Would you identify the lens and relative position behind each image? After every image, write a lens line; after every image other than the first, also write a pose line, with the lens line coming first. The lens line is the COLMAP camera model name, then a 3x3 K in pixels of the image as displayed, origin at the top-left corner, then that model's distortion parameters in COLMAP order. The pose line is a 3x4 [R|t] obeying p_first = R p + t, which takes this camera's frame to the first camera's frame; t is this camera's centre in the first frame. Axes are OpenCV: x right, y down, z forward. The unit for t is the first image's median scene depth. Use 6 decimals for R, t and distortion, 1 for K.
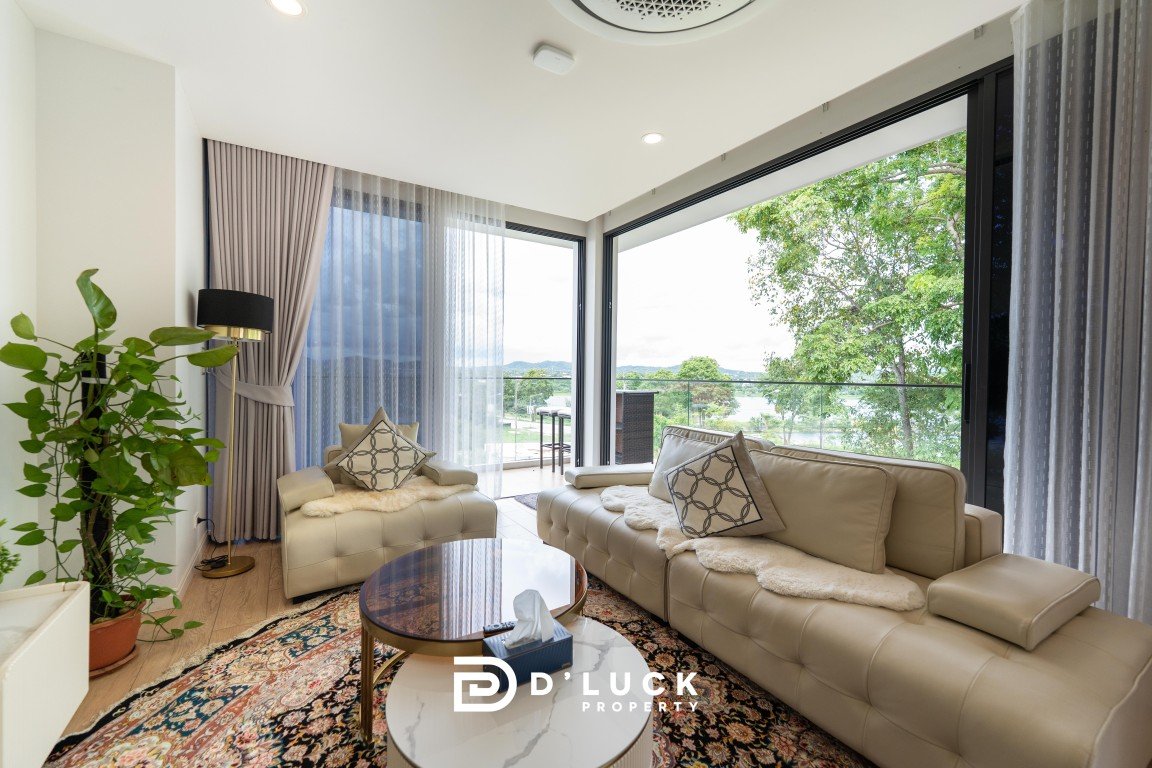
lens RADIAL K [[462.9, 0, 573.0], [0, 462.9, 382.0], [0, 0, 1]] dist [-0.000929, 0.000437]
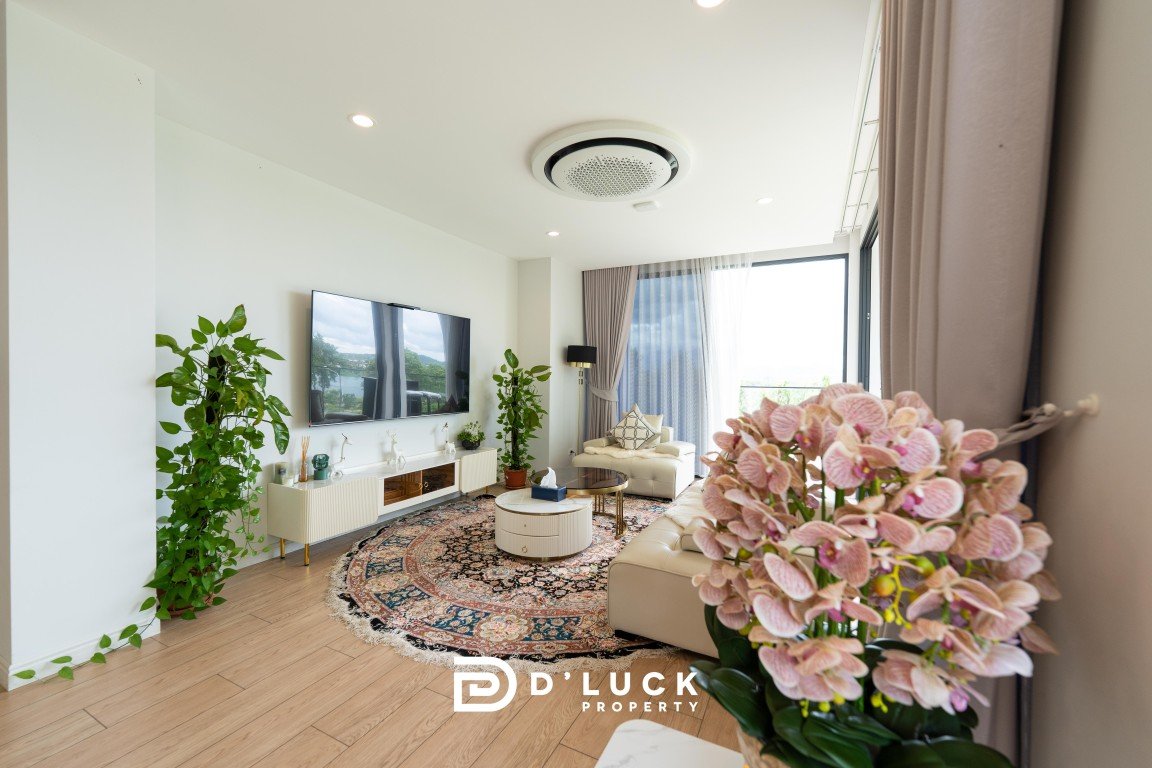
lens RADIAL K [[462.9, 0, 575.6], [0, 462.9, 385.2], [0, 0, 1]] dist [-0.000929, 0.000437]
pose [[0.513665, 0.004900, -0.857977, 1.543084], [-0.015760, 0.999869, -0.003725, -0.005494], [0.857846, 0.015435, 0.513675, -0.146224]]
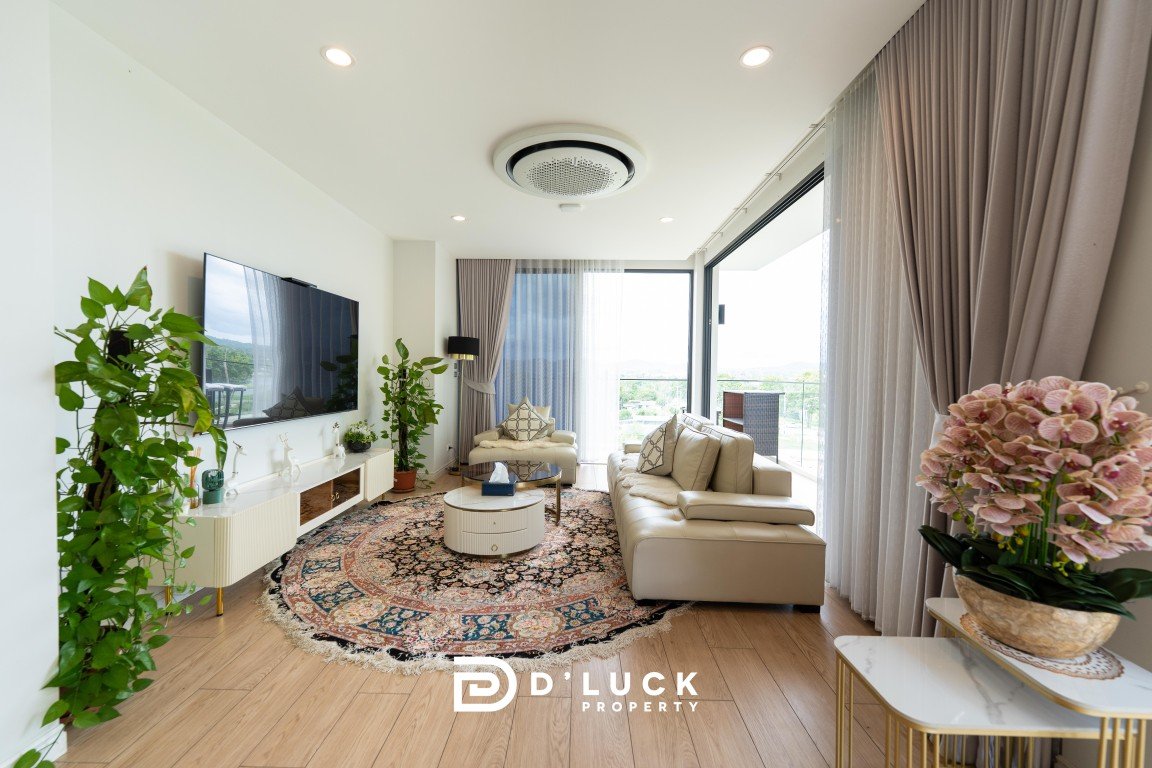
lens RADIAL K [[462.9, 0, 574.4], [0, 462.9, 382.8], [0, 0, 1]] dist [-0.000929, 0.000437]
pose [[0.839645, 0.008823, -0.543064, 1.136054], [-0.009383, 0.999954, 0.001739, 0.001587], [0.543054, 0.003635, 0.839690, -0.633166]]
